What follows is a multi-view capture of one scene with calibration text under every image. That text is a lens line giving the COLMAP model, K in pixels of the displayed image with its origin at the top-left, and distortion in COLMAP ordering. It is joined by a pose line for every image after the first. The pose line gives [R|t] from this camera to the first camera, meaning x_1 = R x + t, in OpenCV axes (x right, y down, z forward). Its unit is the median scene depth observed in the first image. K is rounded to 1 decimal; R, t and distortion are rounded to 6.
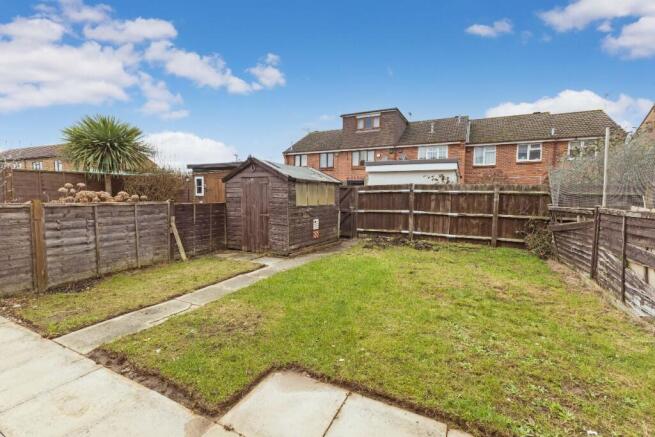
lens RADIAL K [[279.3, 0, 327.2], [0, 279.3, 214.1], [0, 0, 1]] dist [0.001787, 0.000126]
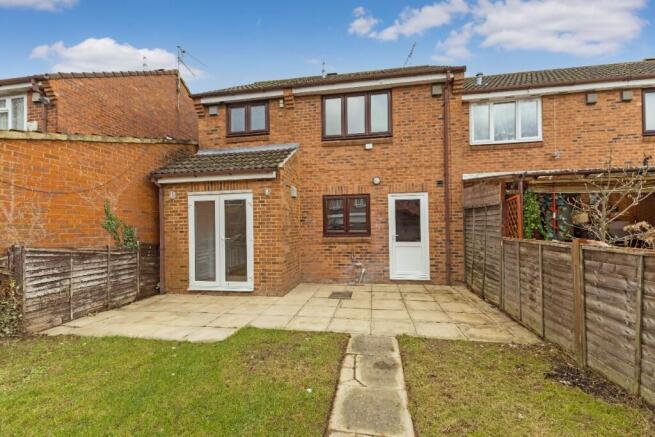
lens RADIAL K [[279.3, 0, 327.2], [0, 279.3, 214.1], [0, 0, 1]] dist [0.001787, 0.000126]
pose [[-0.954960, -0.009629, -0.296580, -0.196084], [-0.014144, 0.999814, 0.013082, -0.143211], [0.296399, 0.016688, -0.954918, 1.824269]]
